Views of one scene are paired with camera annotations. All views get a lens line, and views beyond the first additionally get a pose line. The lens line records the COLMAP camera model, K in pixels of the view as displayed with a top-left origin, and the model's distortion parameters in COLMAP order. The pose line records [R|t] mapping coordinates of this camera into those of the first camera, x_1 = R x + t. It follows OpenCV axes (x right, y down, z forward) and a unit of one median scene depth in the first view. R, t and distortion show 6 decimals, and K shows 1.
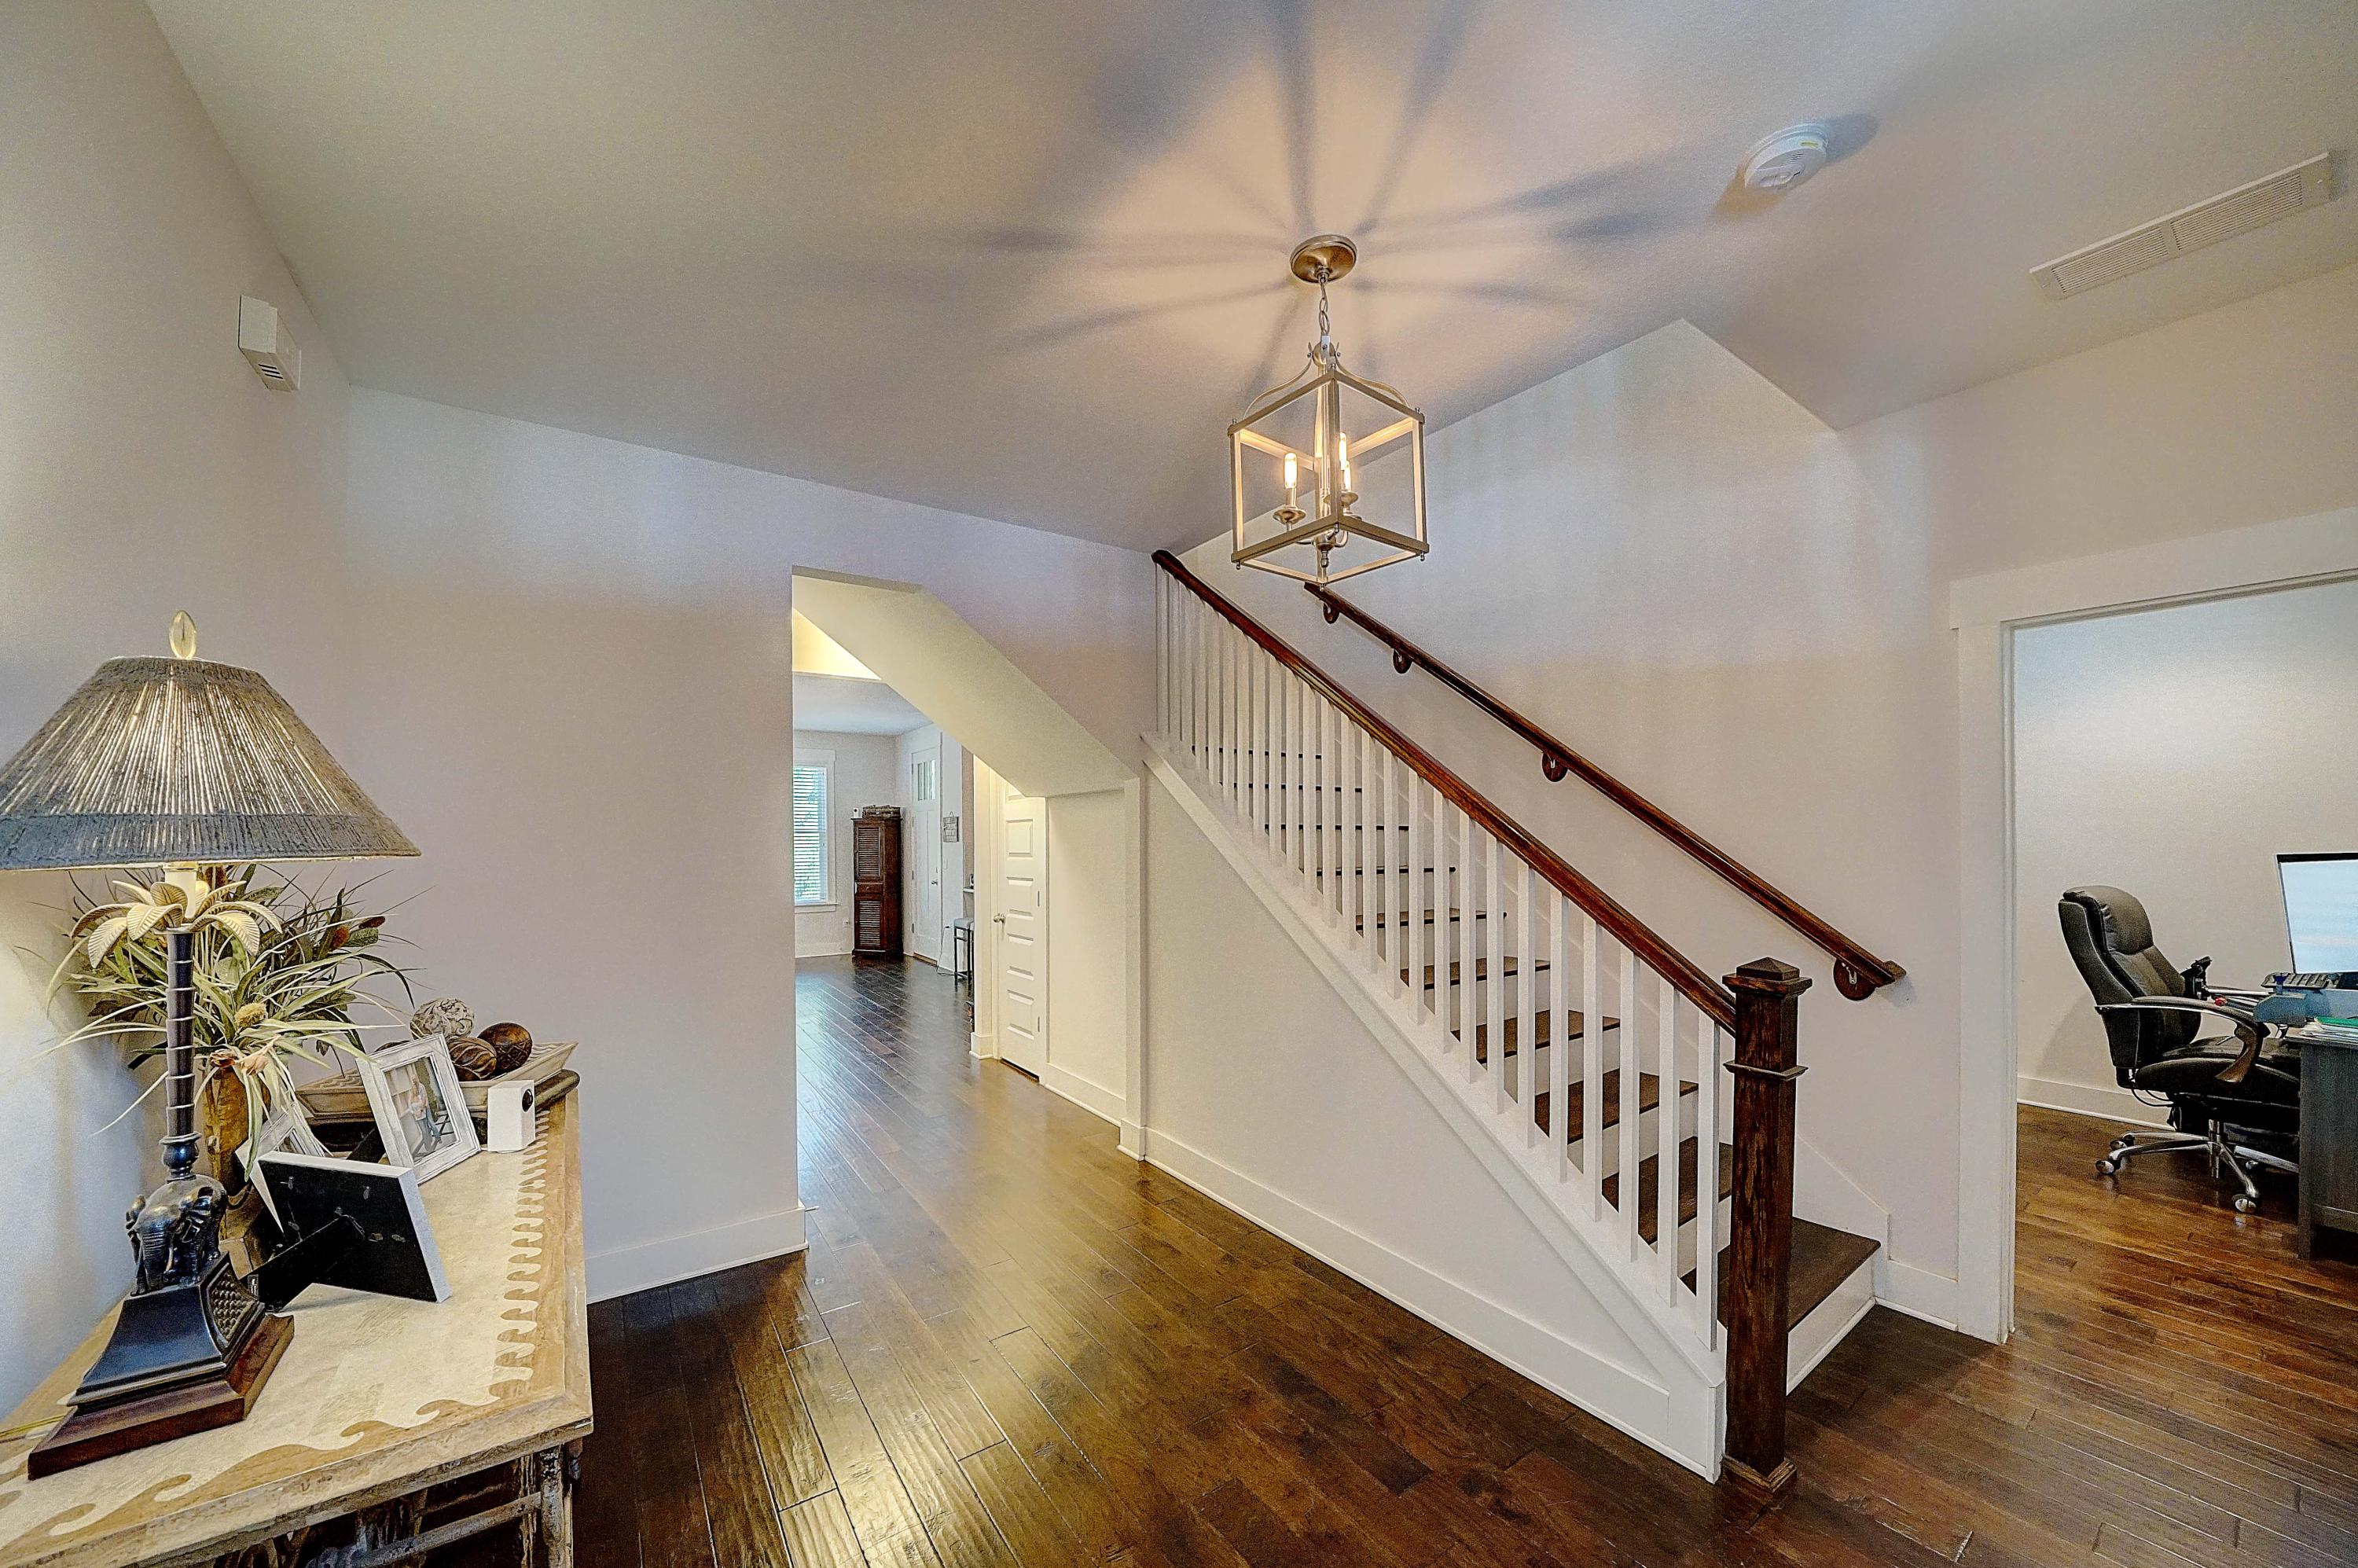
lens RADIAL K [[832.0, 0, 1163.5], [0, 832.0, 807.6], [0, 0, 1]] dist [-0.024980, 0.000072]
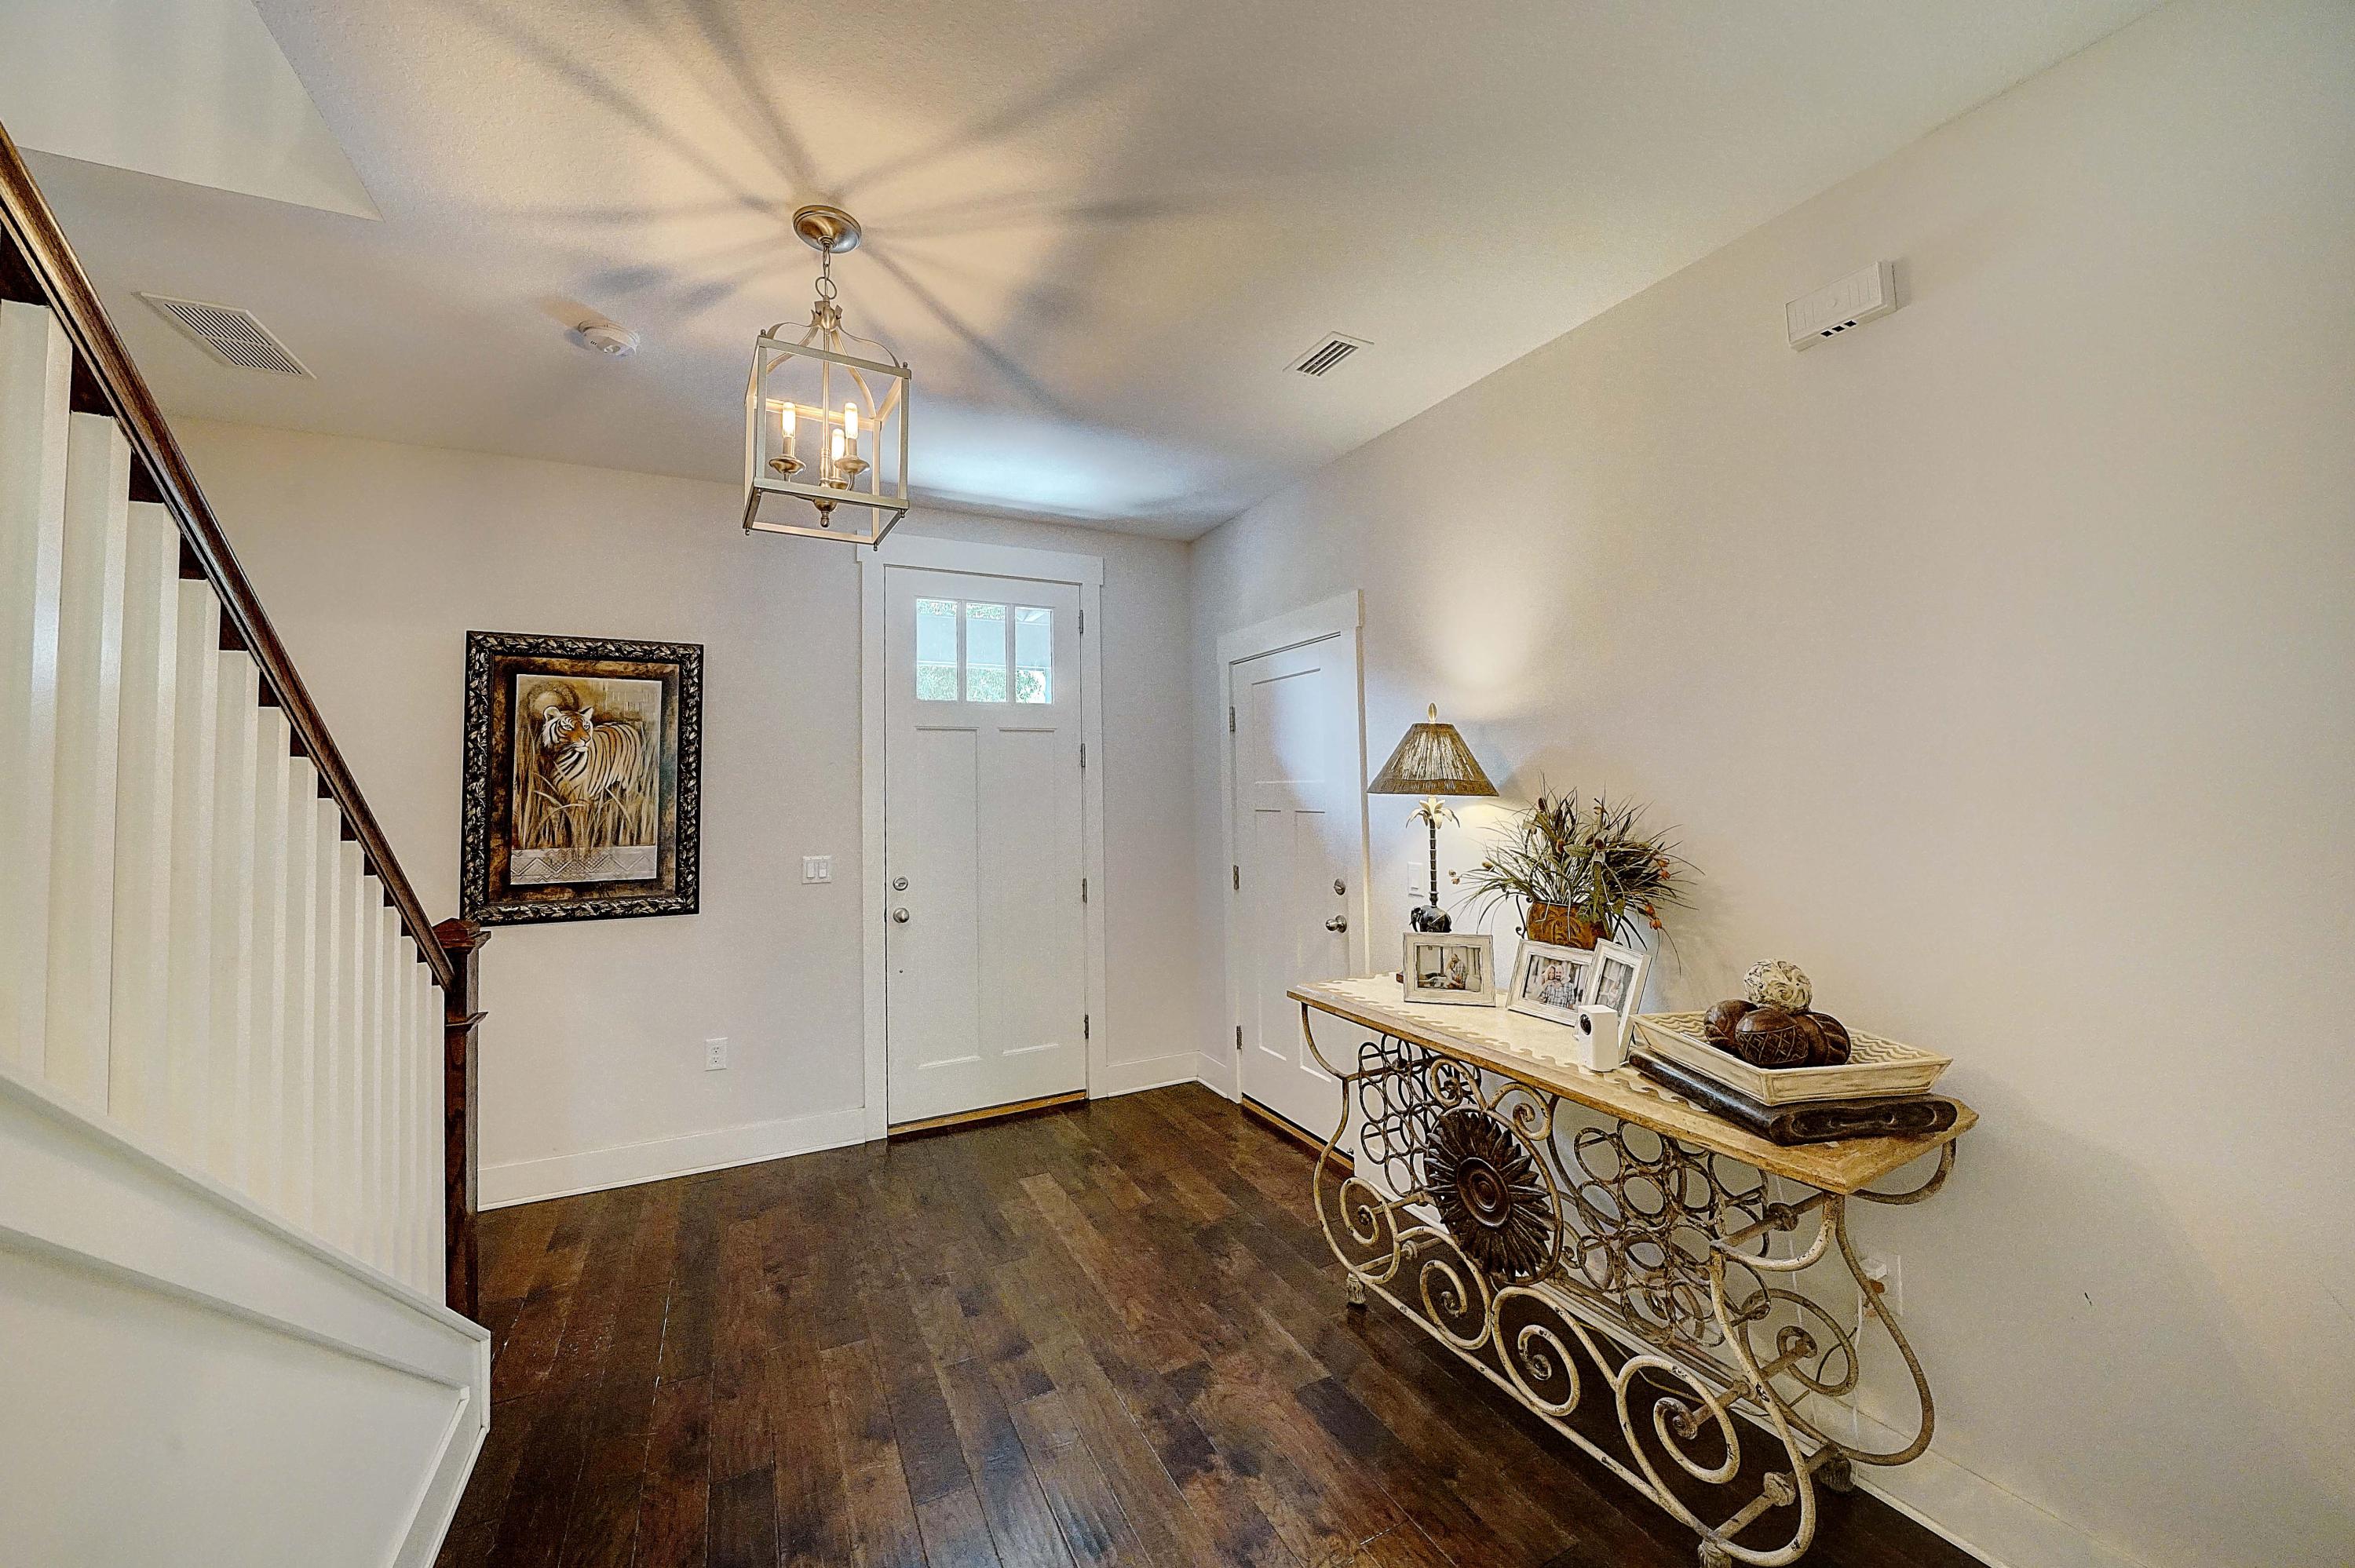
lens RADIAL K [[830.8, 0, 1162.0], [0, 830.8, 807.6], [0, 0, 1]] dist [-0.024980, 0.000072]
pose [[-0.989452, 0.016559, 0.143910, -0.300054], [0.016378, 0.999863, -0.002441, 0.044318], [-0.143931, -0.000058, -0.989588, 1.691963]]
